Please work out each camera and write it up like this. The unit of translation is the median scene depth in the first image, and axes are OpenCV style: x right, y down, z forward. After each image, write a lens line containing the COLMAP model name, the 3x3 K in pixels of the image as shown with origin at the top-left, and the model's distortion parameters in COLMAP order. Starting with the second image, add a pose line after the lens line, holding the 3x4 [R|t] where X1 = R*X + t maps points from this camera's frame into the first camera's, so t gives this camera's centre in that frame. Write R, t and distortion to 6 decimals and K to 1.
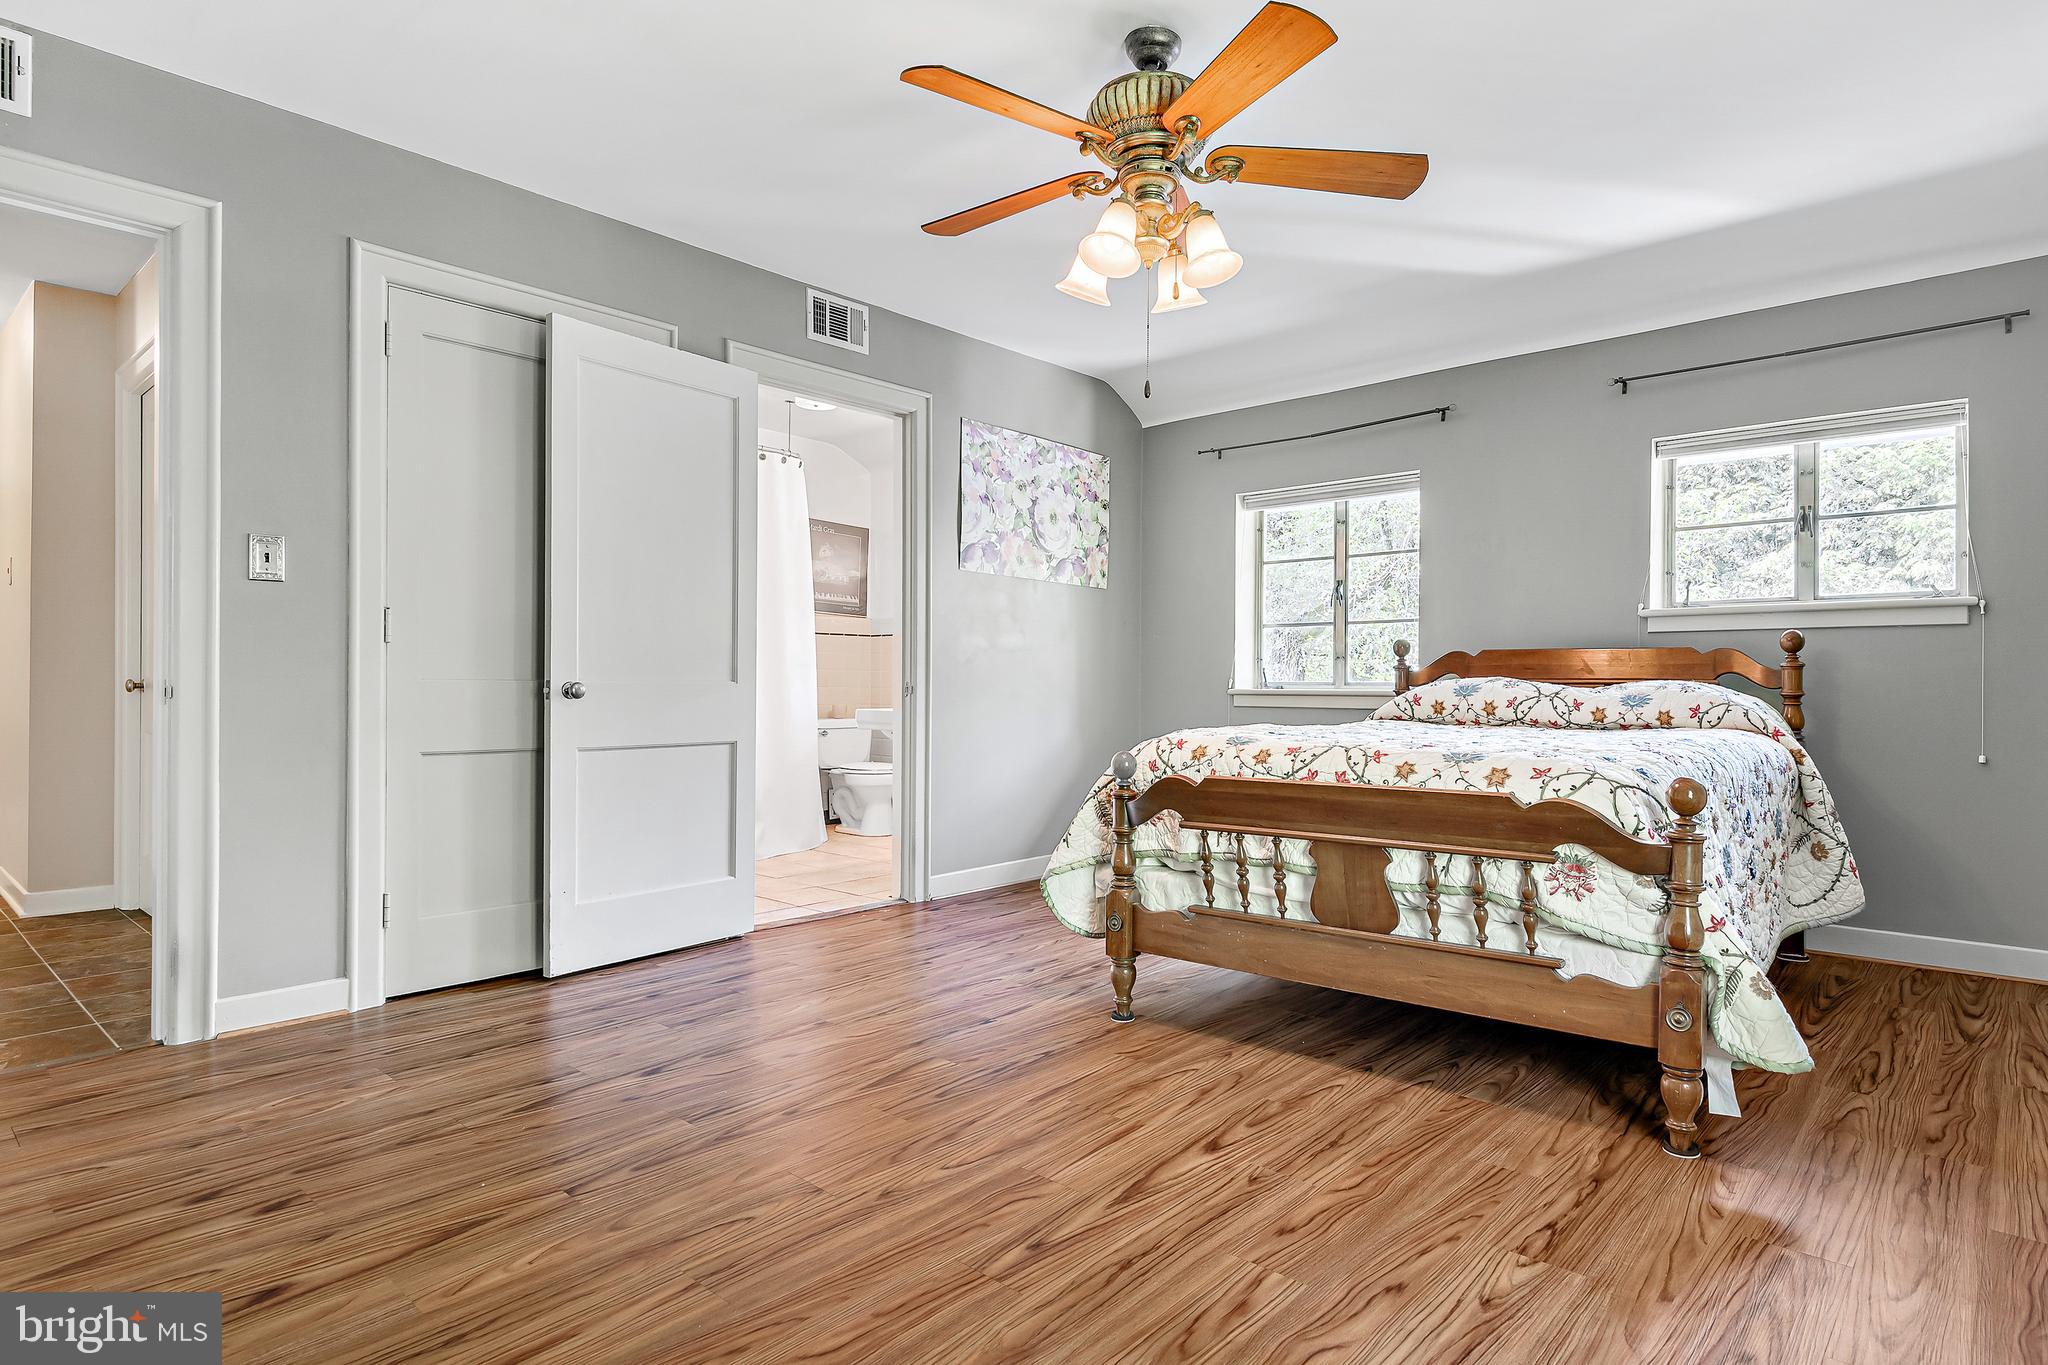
lens RADIAL K [[1107.1, 0, 1040.9], [0, 1107.1, 685.2], [0, 0, 1]] dist [0.003365, -0.013592]
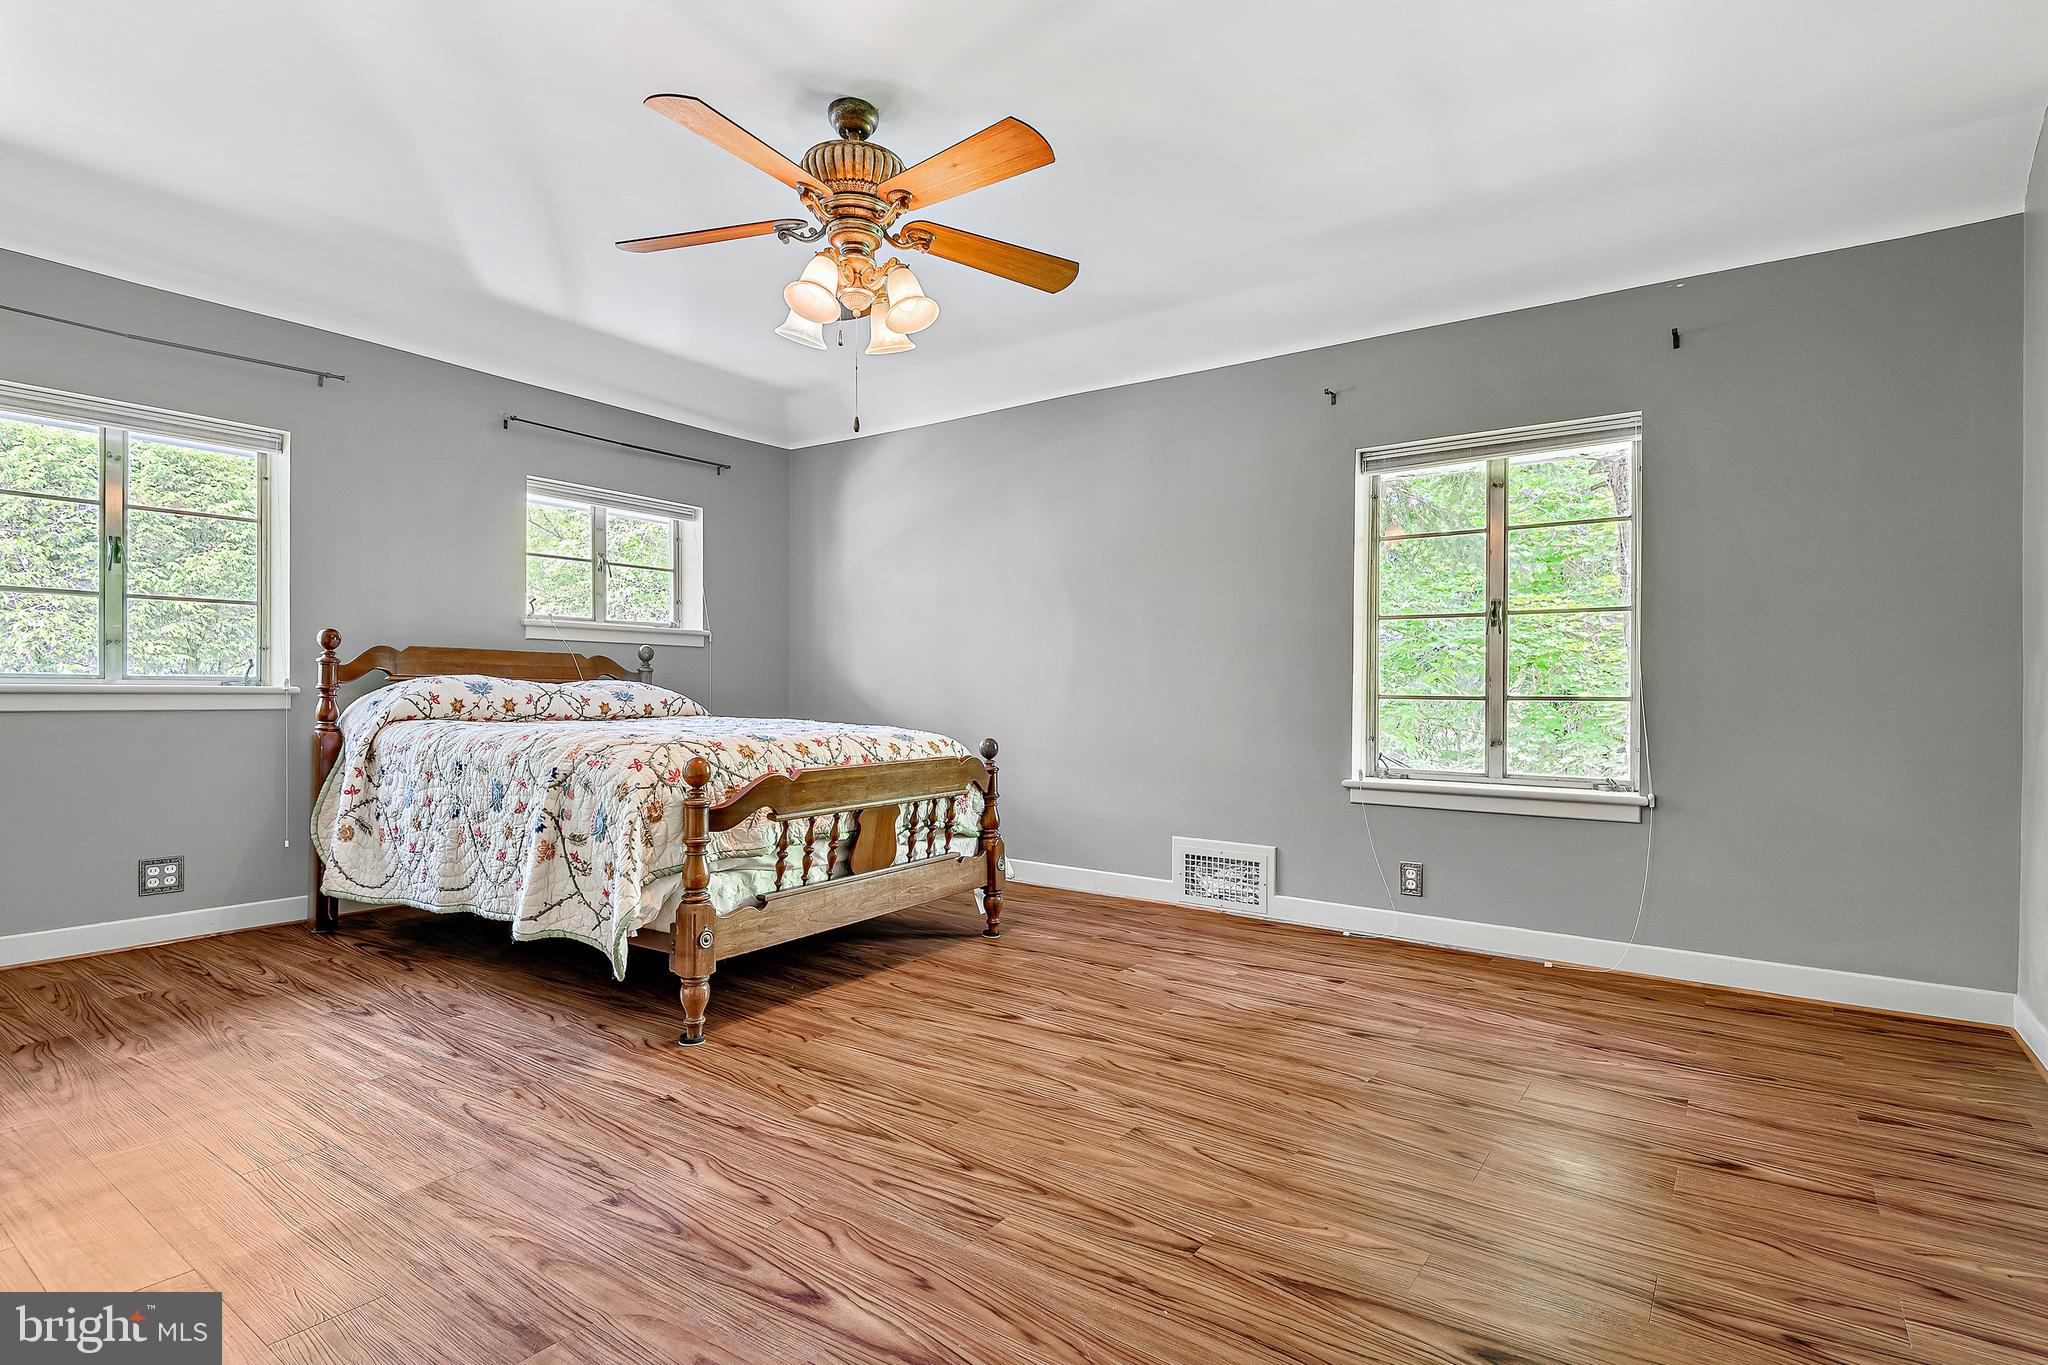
lens RADIAL K [[1029.3, 0, 1026.0], [0, 1029.3, 687.9], [0, 0, 1]] dist [-0.000612, -0.013734]
pose [[-0.128291, -0.005434, 0.991722, -0.937972], [-0.012169, 0.999918, 0.003904, -0.008221], [-0.991662, -0.011568, -0.128346, 0.938937]]
